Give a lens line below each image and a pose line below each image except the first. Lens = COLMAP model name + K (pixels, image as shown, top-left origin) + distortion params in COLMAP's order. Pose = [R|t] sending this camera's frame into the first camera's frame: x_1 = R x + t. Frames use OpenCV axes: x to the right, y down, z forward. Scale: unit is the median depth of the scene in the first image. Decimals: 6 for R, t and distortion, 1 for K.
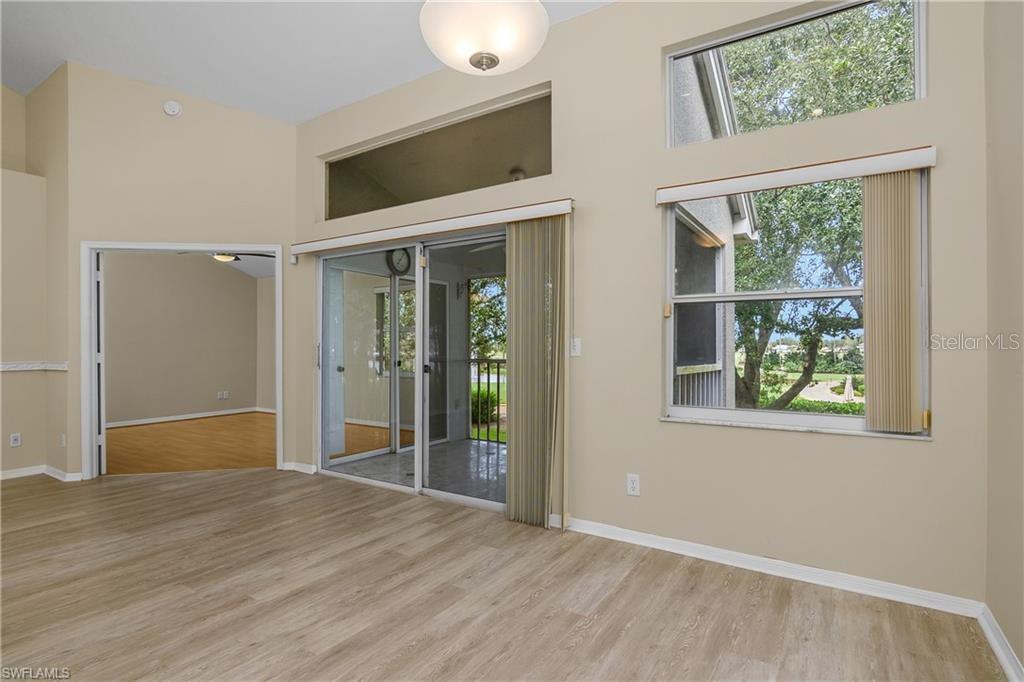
lens RADIAL K [[514.7, 0, 511.2], [0, 514.7, 353.3], [0, 0, 1]] dist [-0.016142, -0.000240]
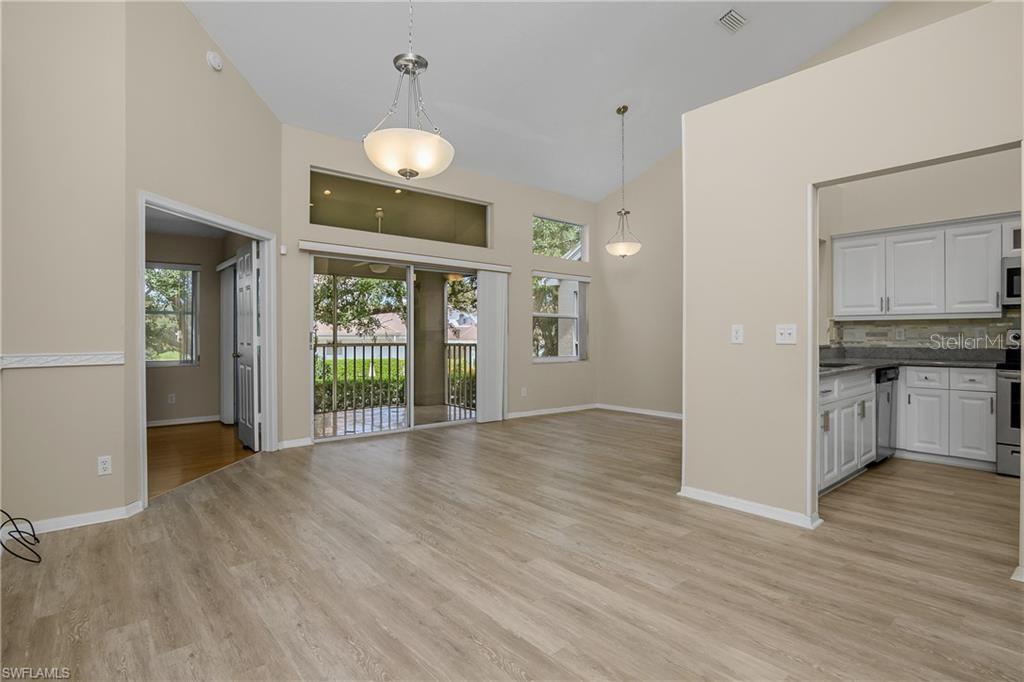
lens RADIAL K [[508.6, 0, 509.0], [0, 508.6, 339.5], [0, 0, 1]] dist [-0.018879, 0.008026]
pose [[0.283580, -0.005836, 0.958931, -1.986638], [0.007985, 0.999961, 0.003724, 0.003055], [-0.958915, 0.006600, 0.283616, 0.392338]]
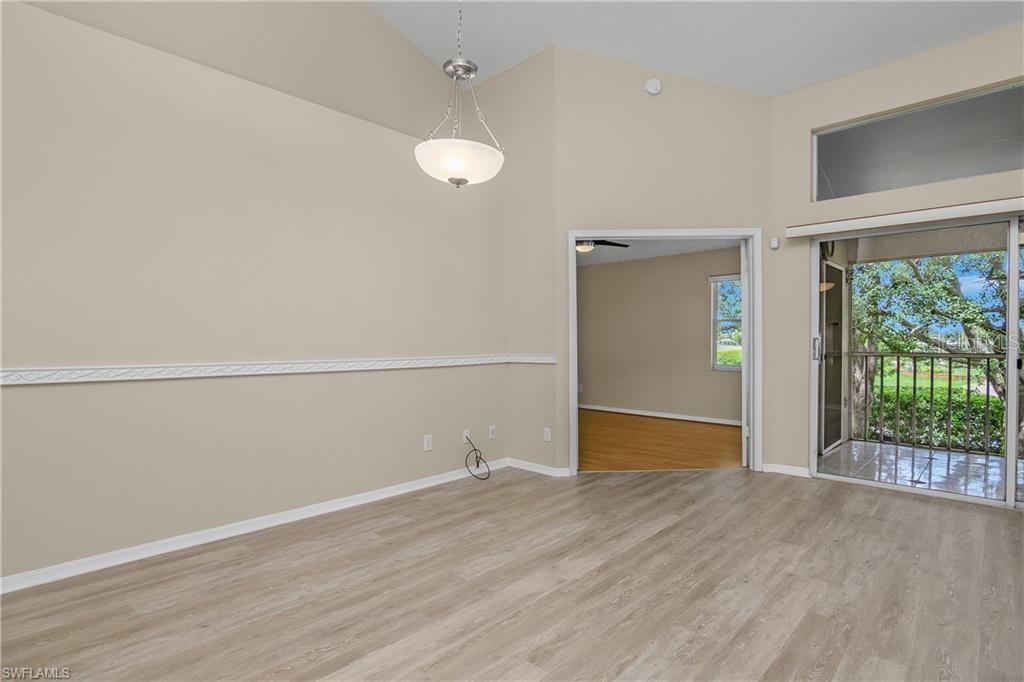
lens RADIAL K [[514.7, 0, 511.2], [0, 514.7, 353.3], [0, 0, 1]] dist [-0.016142, -0.000240]
pose [[0.983642, 0.004029, -0.180091, -1.109375], [-0.001345, 0.999886, 0.015020, 0.000107], [0.180131, -0.014532, 0.983535, 0.017520]]
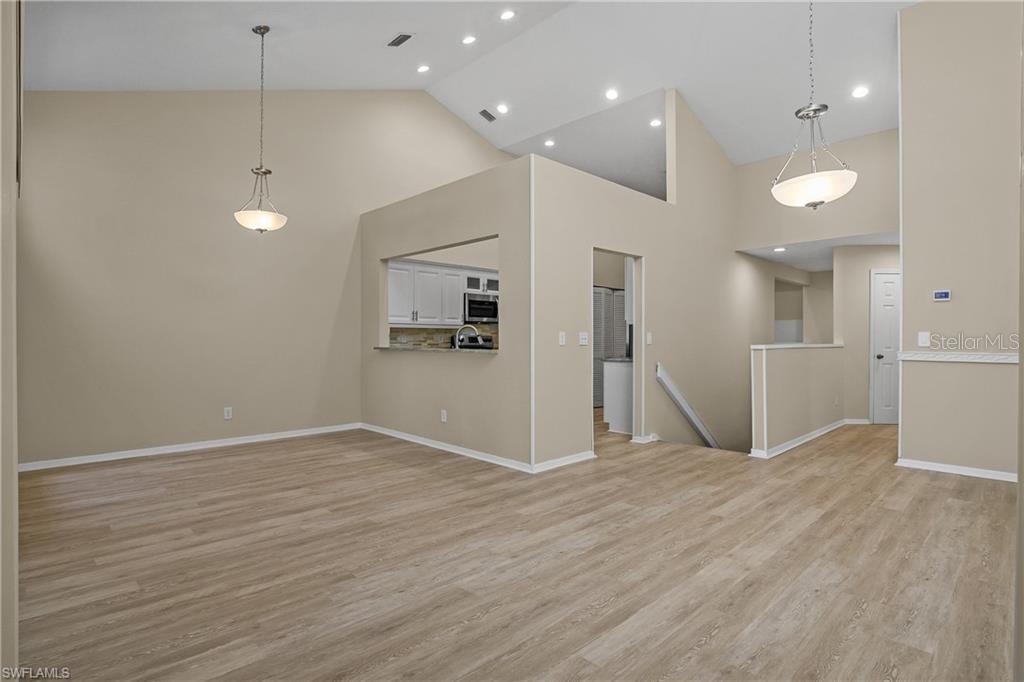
lens RADIAL K [[508.6, 0, 509.0], [0, 508.6, 339.5], [0, 0, 1]] dist [-0.018879, 0.008026]
pose [[-0.973902, -0.001683, 0.226964, -1.003062], [-0.000018, 0.999973, 0.007340, -0.008937], [-0.226971, 0.007145, -0.973875, 1.722417]]
